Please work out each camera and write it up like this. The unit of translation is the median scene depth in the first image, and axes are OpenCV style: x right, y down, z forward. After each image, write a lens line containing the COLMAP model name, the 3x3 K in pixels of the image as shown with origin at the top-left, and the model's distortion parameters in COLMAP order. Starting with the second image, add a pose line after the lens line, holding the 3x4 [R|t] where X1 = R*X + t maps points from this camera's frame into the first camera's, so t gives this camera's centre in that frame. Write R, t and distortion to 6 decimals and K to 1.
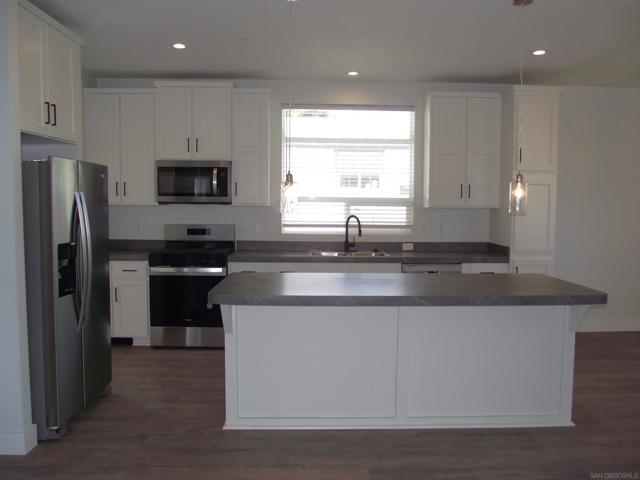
lens RADIAL K [[515.6, 0, 335.0], [0, 515.6, 237.6], [0, 0, 1]] dist [-0.047446, 0.002287]
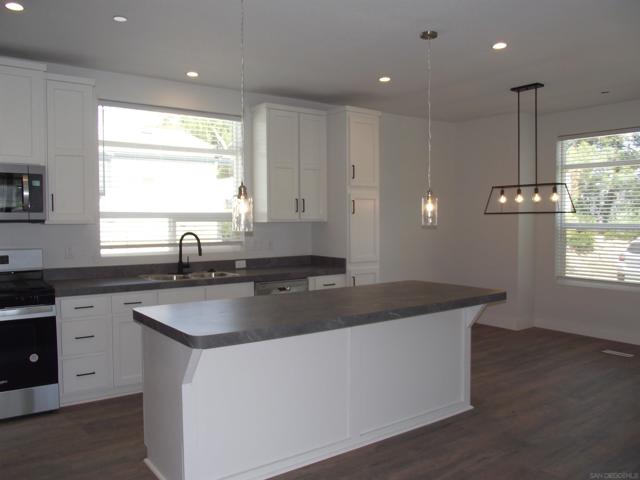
lens RADIAL K [[529.7, 0, 329.4], [0, 529.7, 239.9], [0, 0, 1]] dist [-0.066517, 0.013375]
pose [[0.824003, -0.033662, 0.565584, -0.286597], [0.047718, 0.998810, -0.010075, -0.009817], [-0.564572, 0.035291, 0.824629, 0.117602]]
